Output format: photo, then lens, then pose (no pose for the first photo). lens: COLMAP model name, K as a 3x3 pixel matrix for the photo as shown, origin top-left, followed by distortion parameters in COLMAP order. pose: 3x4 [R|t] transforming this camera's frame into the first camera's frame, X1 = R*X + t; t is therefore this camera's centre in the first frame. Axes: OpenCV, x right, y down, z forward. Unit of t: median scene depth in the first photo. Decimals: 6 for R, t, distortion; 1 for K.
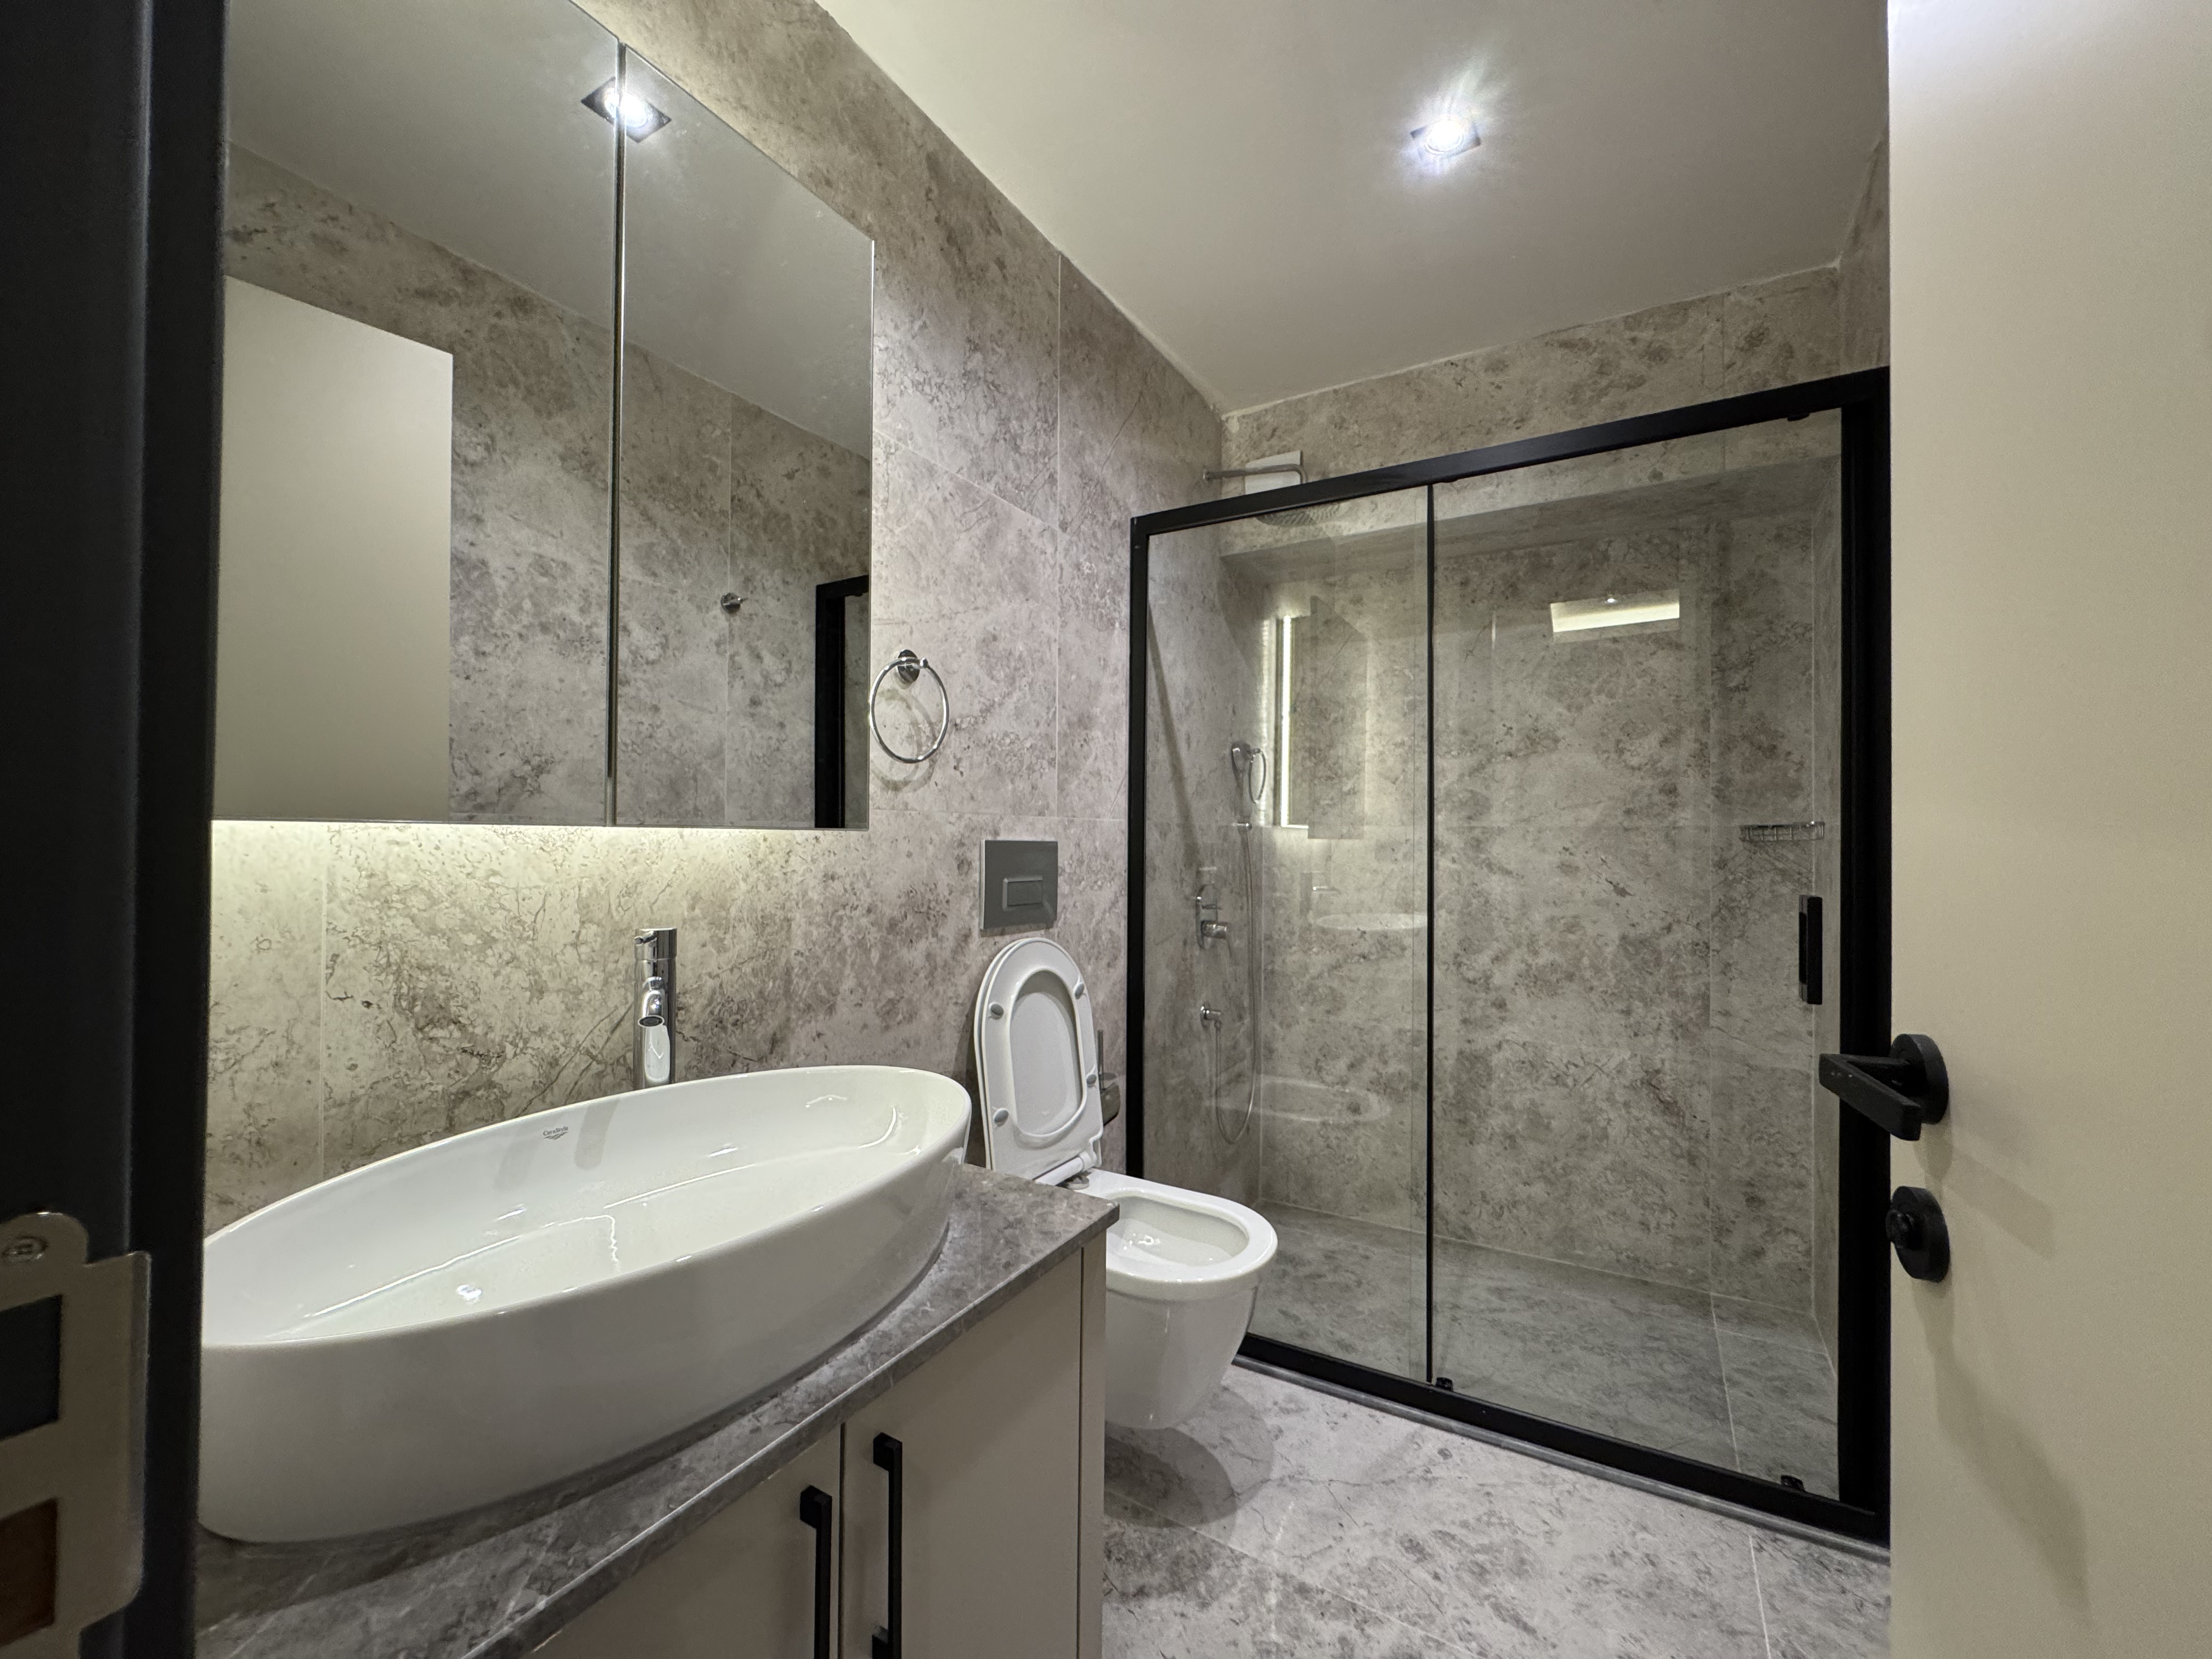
lens RADIAL K [[884.4, 0, 1110.5], [0, 884.4, 829.4], [0, 0, 1]] dist [-0.003325, -0.000050]
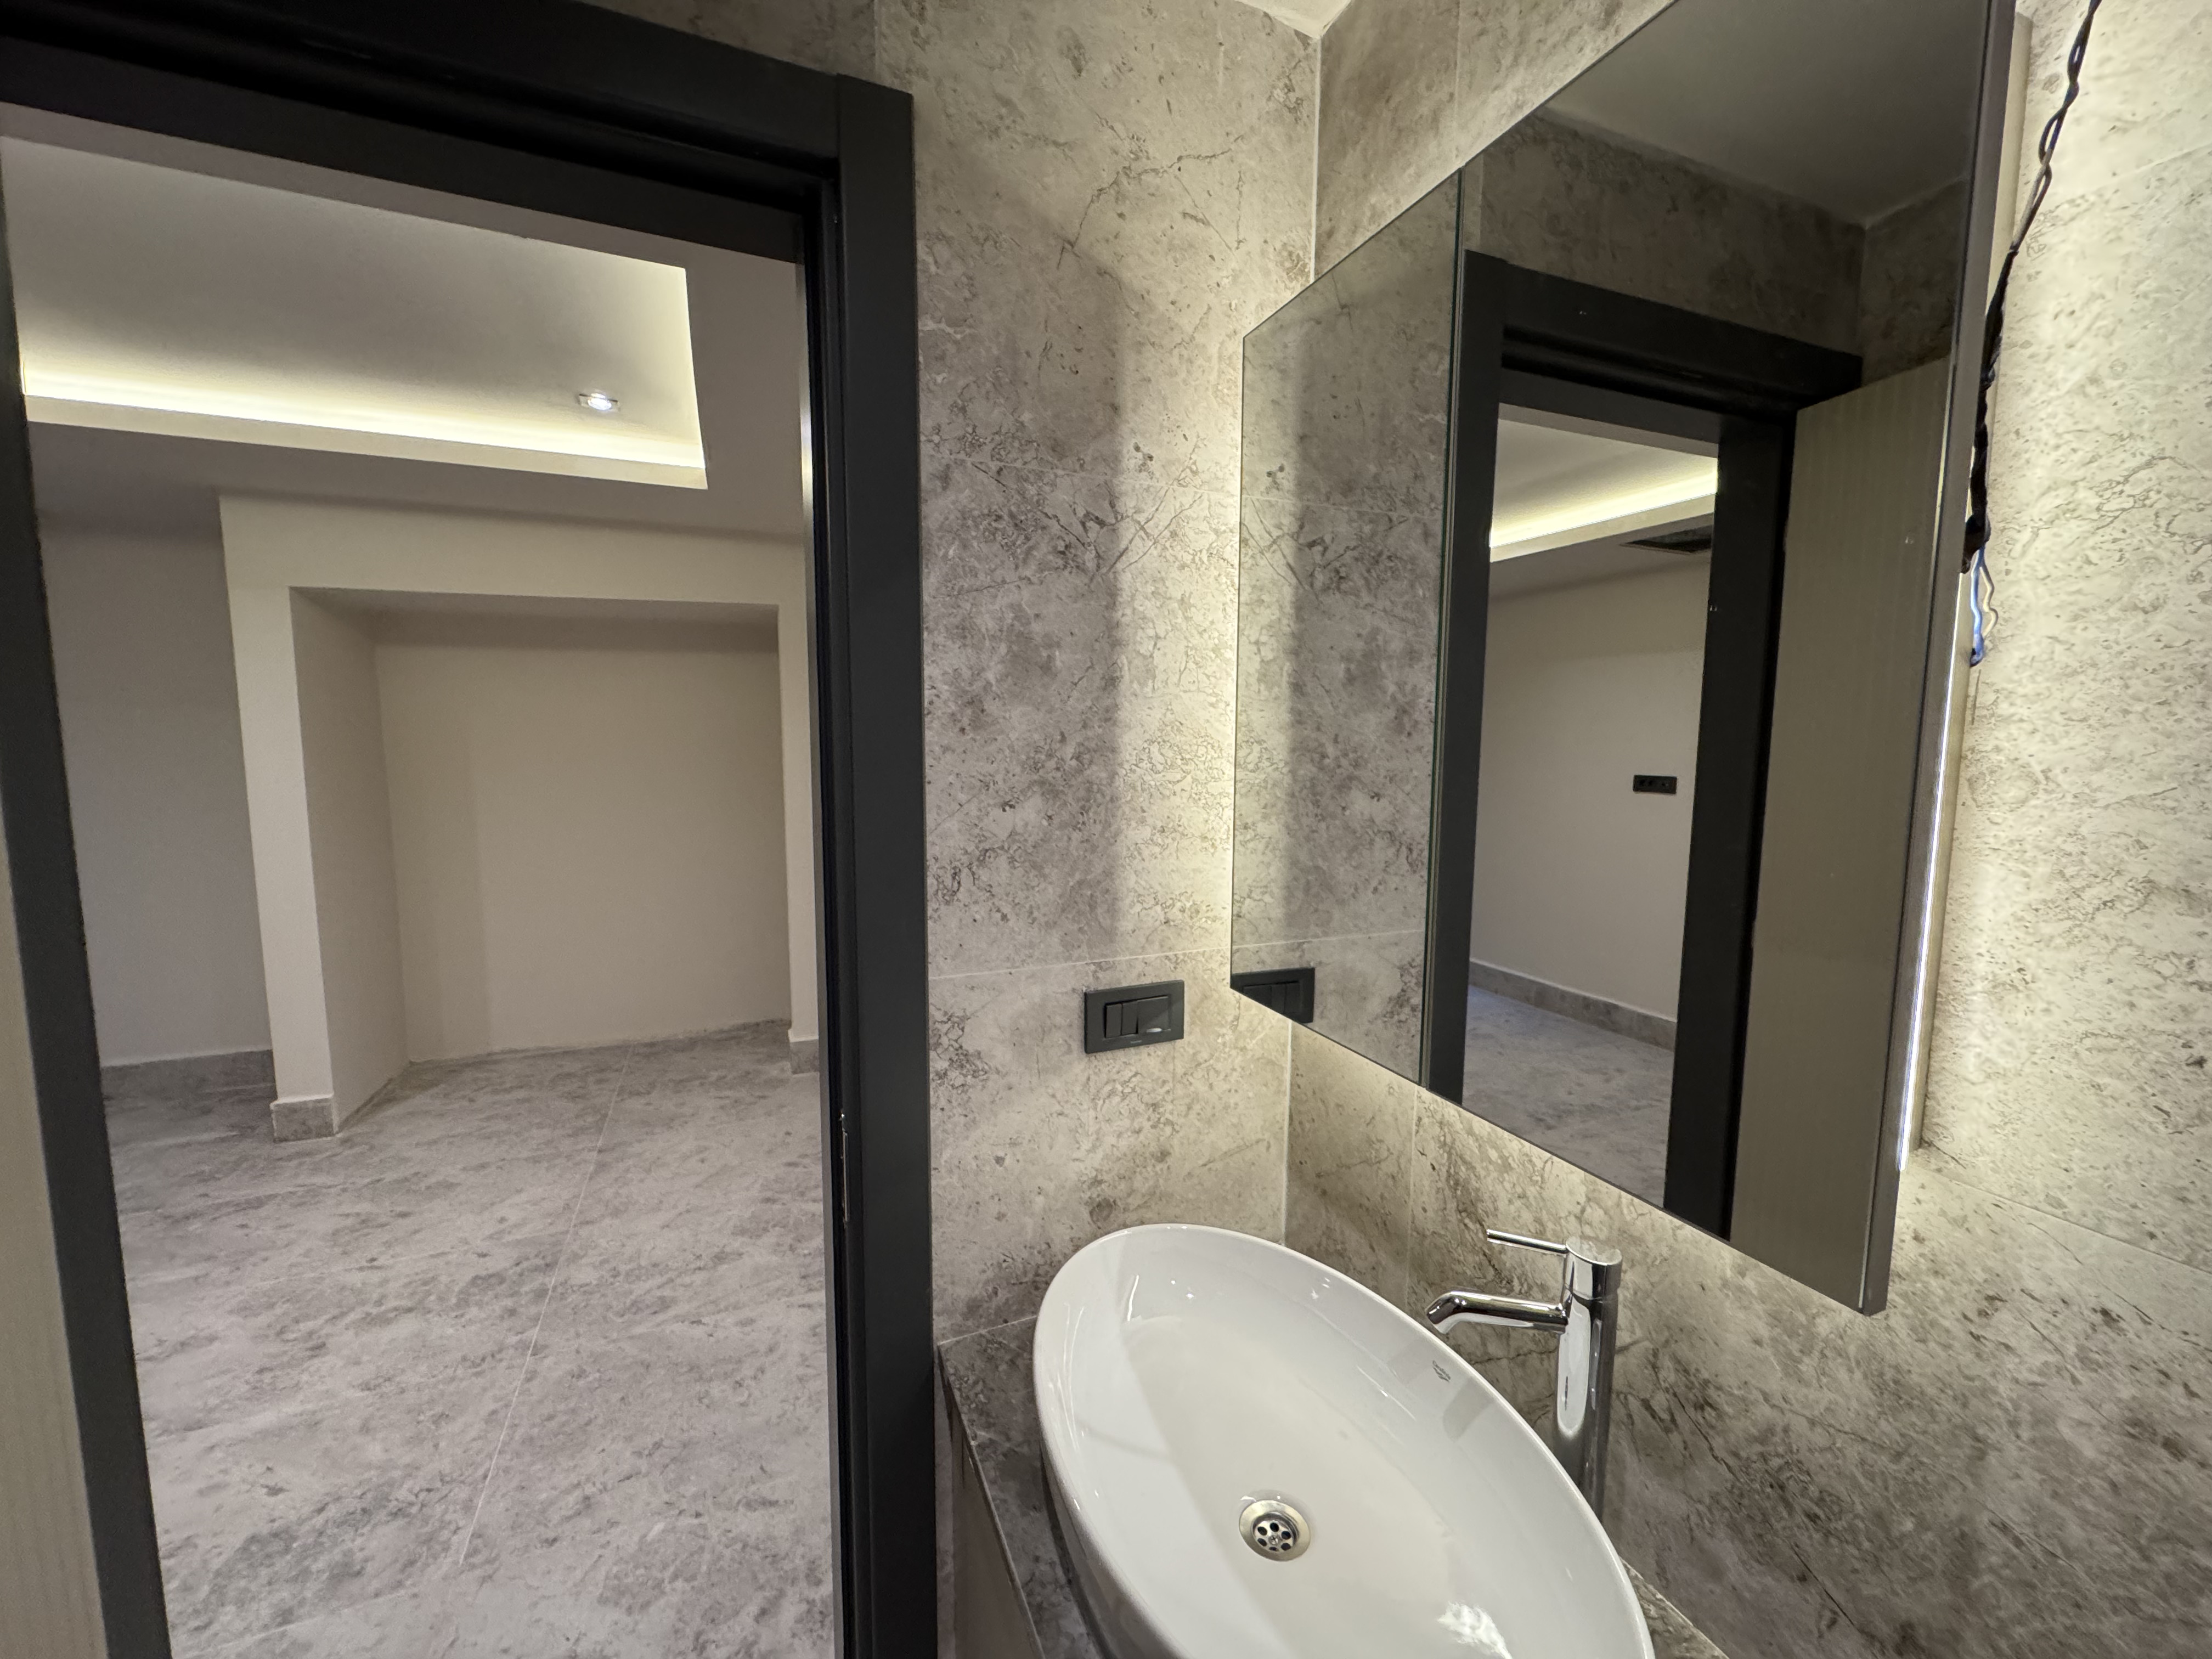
lens RADIAL K [[884.4, 0, 1106.6], [0, 884.4, 826.5], [0, 0, 1]] dist [-0.003325, -0.000050]
pose [[-0.604721, 0.070414, -0.793318, 0.158651], [0.003112, 0.996285, 0.086057, -0.163466], [0.796431, 0.049572, -0.602694, 0.585508]]
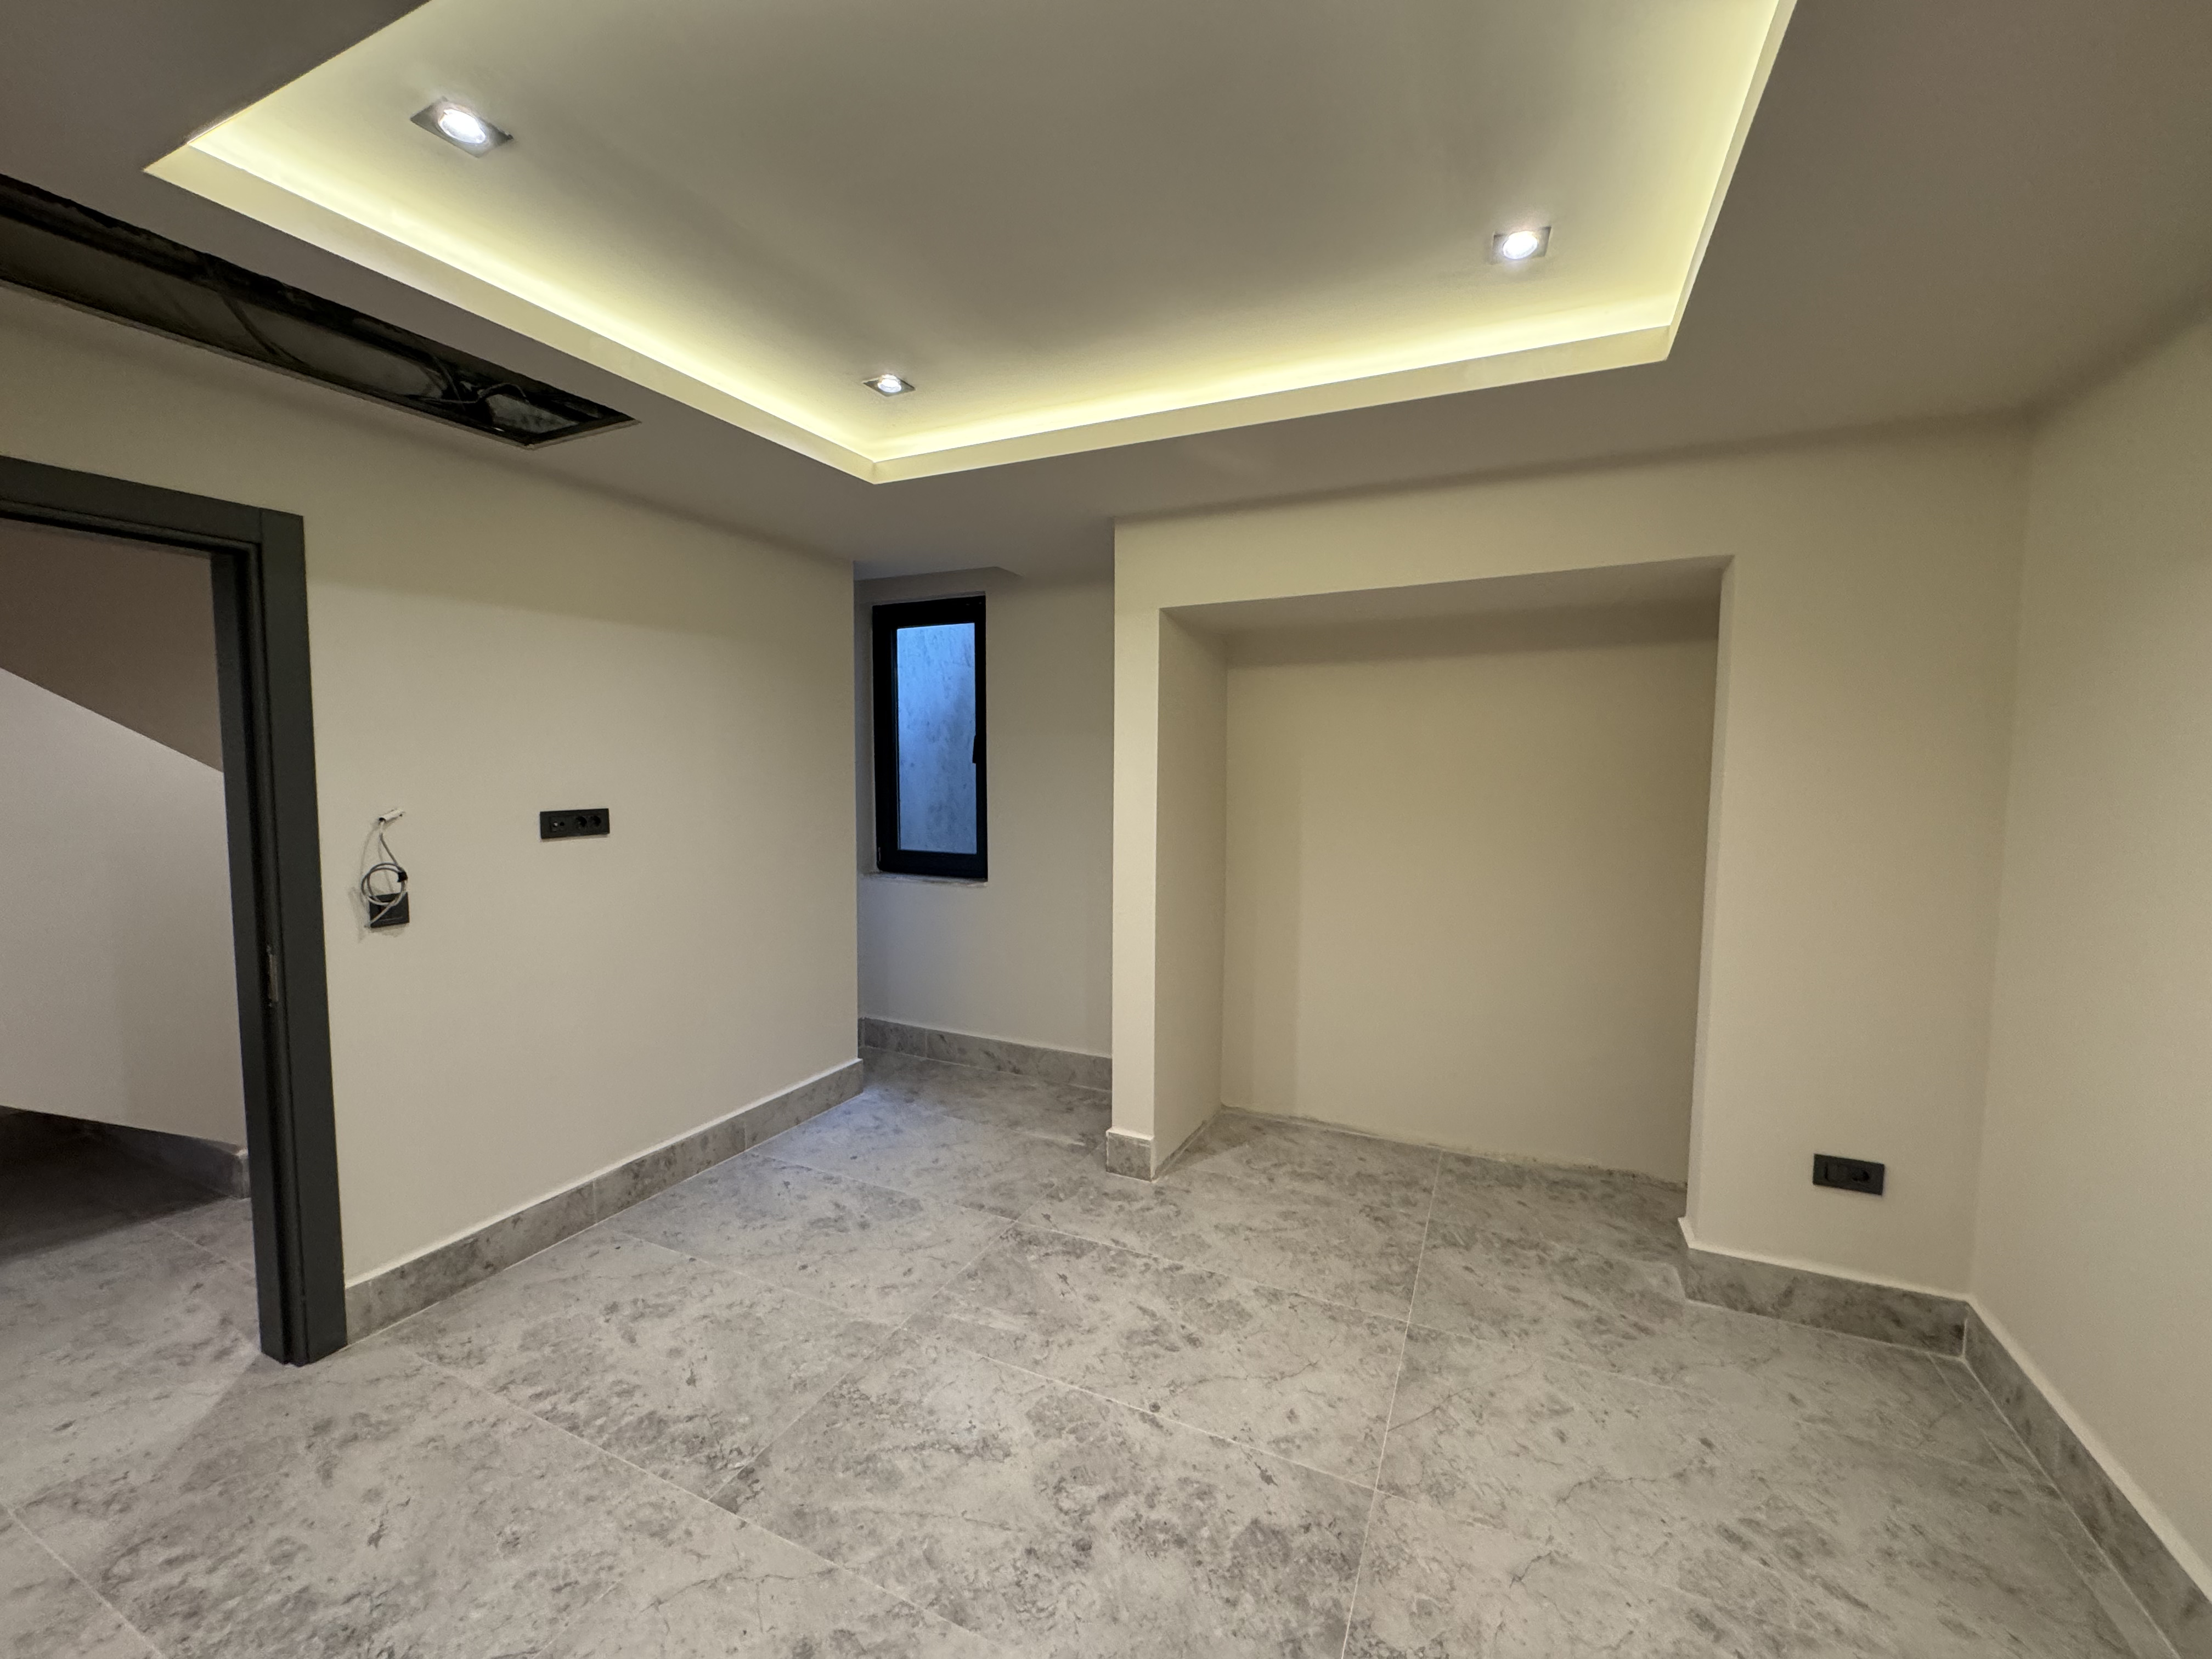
lens RADIAL K [[884.4, 0, 1103.9], [0, 884.4, 826.9], [0, 0, 1]] dist [-0.003325, -0.000050]
pose [[-0.996050, -0.007299, -0.088497, 0.121924], [-0.012704, 0.998077, 0.060667, -0.165705], [0.087884, 0.061551, -0.994227, 0.454505]]
